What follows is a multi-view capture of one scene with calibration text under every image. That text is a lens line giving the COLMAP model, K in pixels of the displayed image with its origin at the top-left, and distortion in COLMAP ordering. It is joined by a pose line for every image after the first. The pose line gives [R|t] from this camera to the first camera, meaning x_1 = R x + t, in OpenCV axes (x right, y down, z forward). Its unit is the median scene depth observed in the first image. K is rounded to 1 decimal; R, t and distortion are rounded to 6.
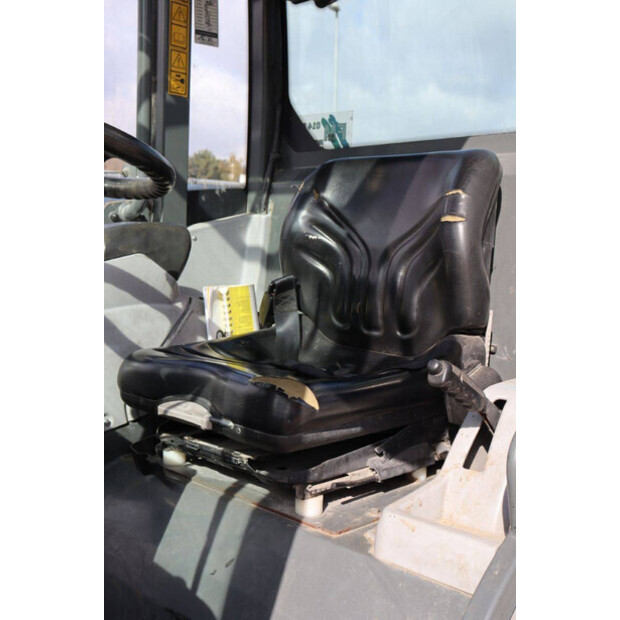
lens RADIAL K [[782.9, 0, 305.4], [0, 782.9, 310.8], [0, 0, 1]] dist [0.034108, 0.000000]
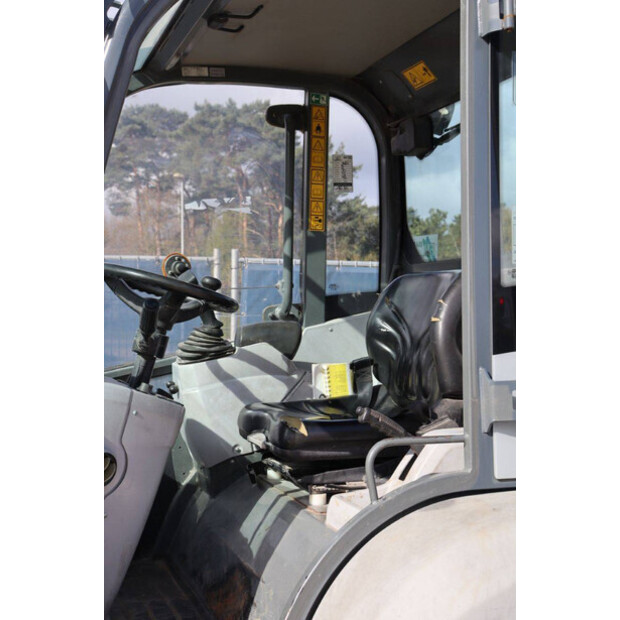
lens RADIAL K [[880.7, 0, 298.9], [0, 880.7, 311.7], [0, 0, 1]] dist [0.100632, 0.000000]
pose [[0.906448, -0.016171, -0.422008, 0.551291], [-0.024495, 0.995571, -0.090764, 0.022129], [0.421607, 0.092609, 0.902037, -0.513348]]
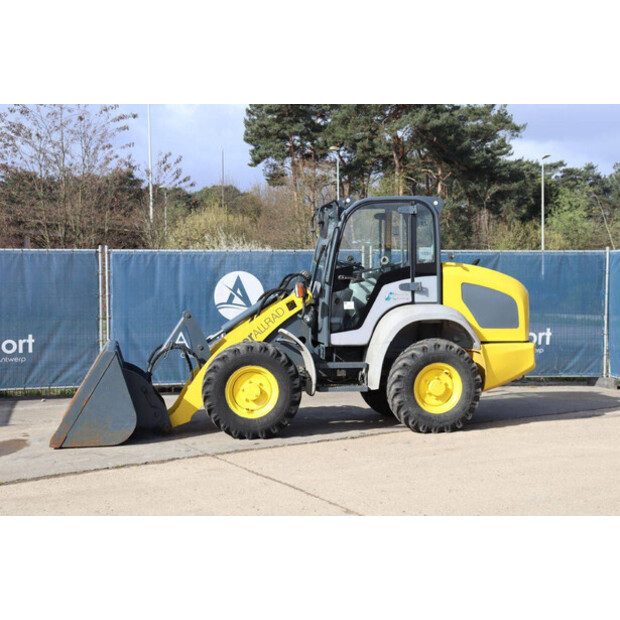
lens RADIAL K [[991.8, 0, 313.1], [0, 991.8, 309.1], [0, 0, 1]] dist [0.145157, 0.000000]
pose [[0.830522, -0.006903, -0.556944, 3.484697], [-0.031749, 0.997711, -0.059711, 0.606690], [0.556081, 0.067274, 0.828401, -5.301438]]
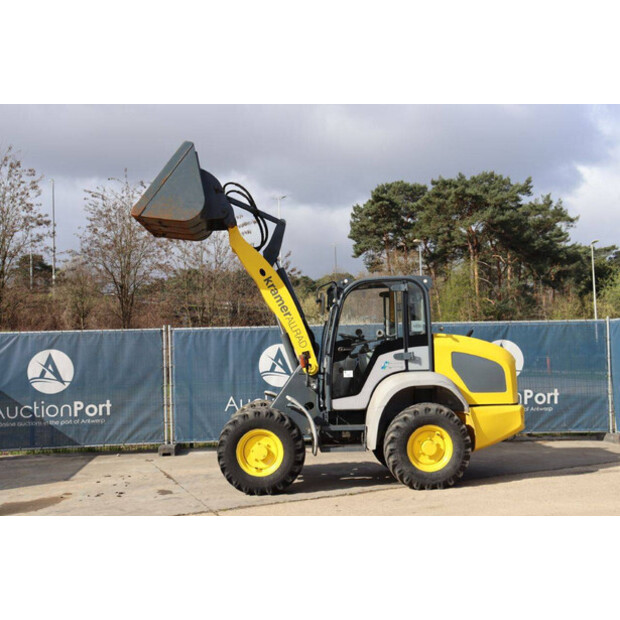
lens RADIAL K [[782.9, 0, 307.7], [0, 782.9, 309.4], [0, 0, 1]] dist [0.034108, 0.000000]
pose [[0.745233, -0.070045, -0.663115, 3.698200], [-0.024721, 0.990881, -0.132450, 0.483506], [0.666345, 0.115098, 0.736706, -4.255230]]
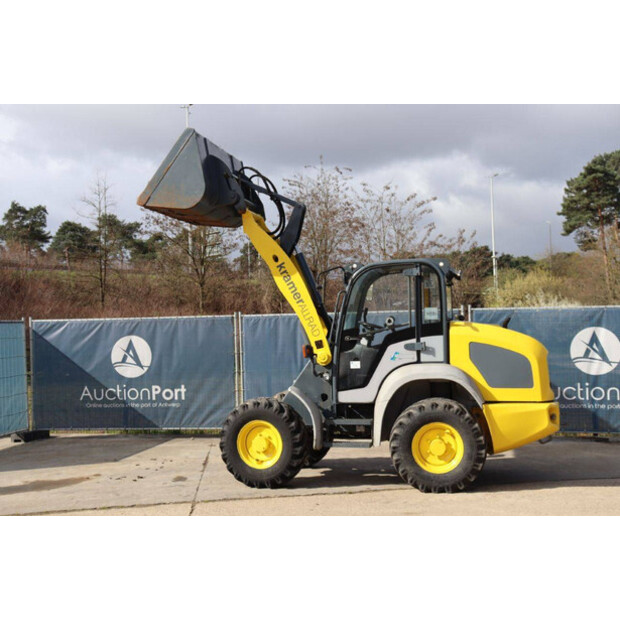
lens RADIAL K [[782.9, 0, 309.3], [0, 782.9, 309.9], [0, 0, 1]] dist [0.034108, 0.000000]
pose [[0.530191, -0.057636, -0.845917, 4.521818], [-0.050305, 0.993791, -0.099240, 0.354811], [0.846384, 0.095170, 0.524000, -2.856100]]
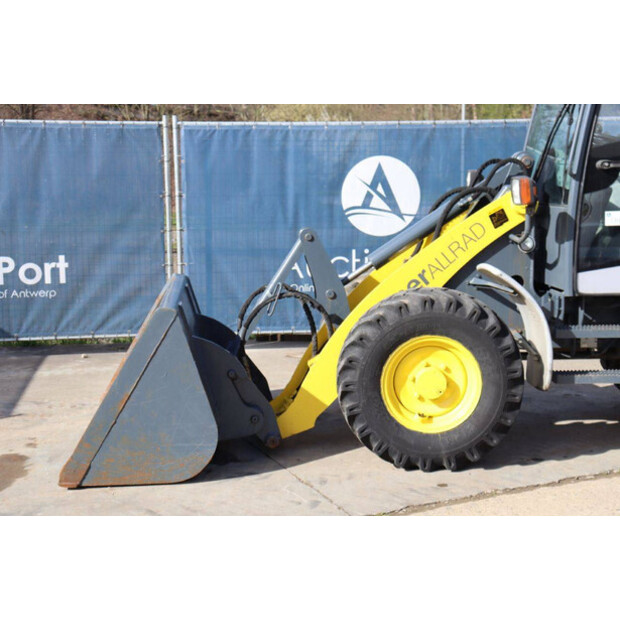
lens RADIAL K [[1050.2, 0, 319.6], [0, 1050.2, 309.1], [0, 0, 1]] dist [0.181925, 0.000000]
pose [[0.774862, 0.058883, -0.629382, 1.535287], [-0.037240, 0.998175, 0.047537, 0.353429], [0.631032, -0.013396, 0.775641, -3.201882]]
